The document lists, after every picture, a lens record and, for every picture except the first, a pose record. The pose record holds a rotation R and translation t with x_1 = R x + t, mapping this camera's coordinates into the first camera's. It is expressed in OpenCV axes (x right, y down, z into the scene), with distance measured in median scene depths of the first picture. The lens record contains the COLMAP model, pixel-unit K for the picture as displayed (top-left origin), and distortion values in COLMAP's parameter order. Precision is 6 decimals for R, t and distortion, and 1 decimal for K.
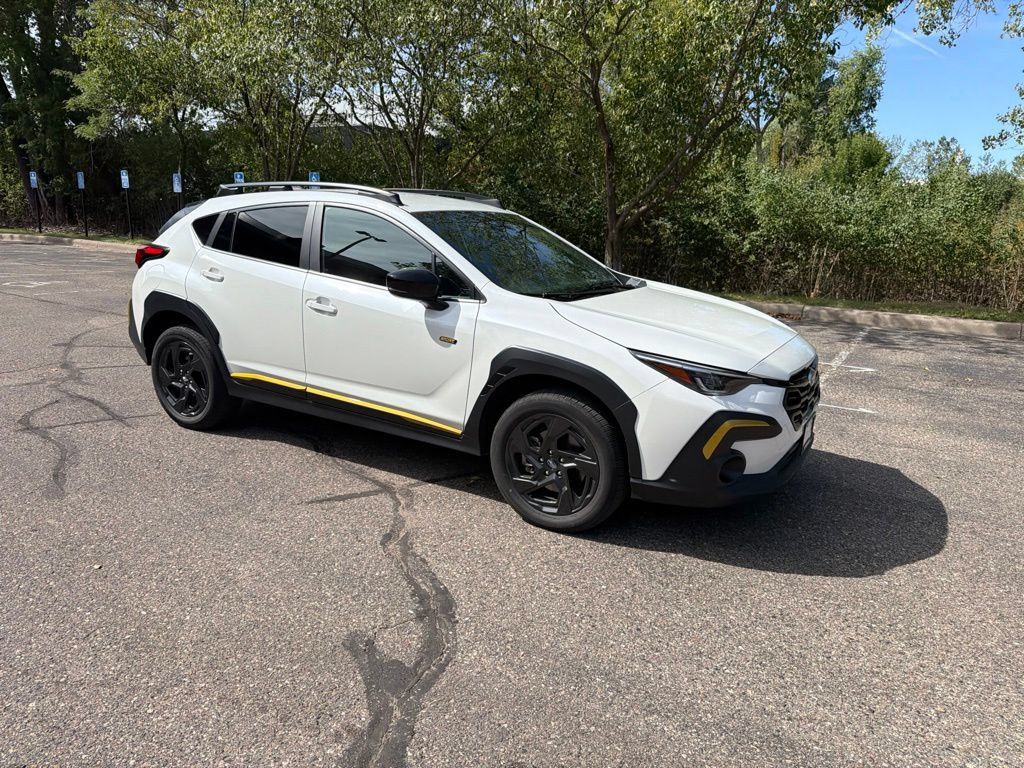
lens RADIAL K [[722.8, 0, 508.7], [0, 722.8, 386.1], [0, 0, 1]] dist [0.026087, -0.033022]
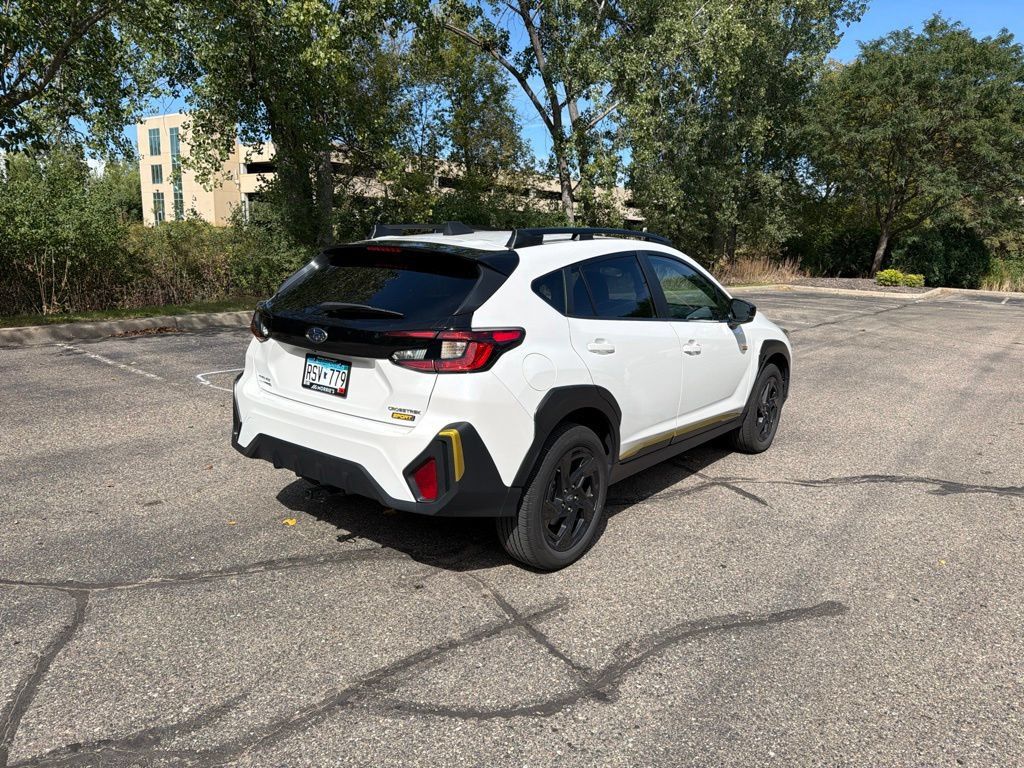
lens RADIAL K [[722.8, 0, 517.0], [0, 722.8, 381.1], [0, 0, 1]] dist [0.026087, -0.033022]
pose [[0.125314, -0.221851, 0.966995, -1.282090], [0.205940, 0.959265, 0.193389, -0.311127], [-0.970508, 0.174909, 0.165897, 1.040048]]
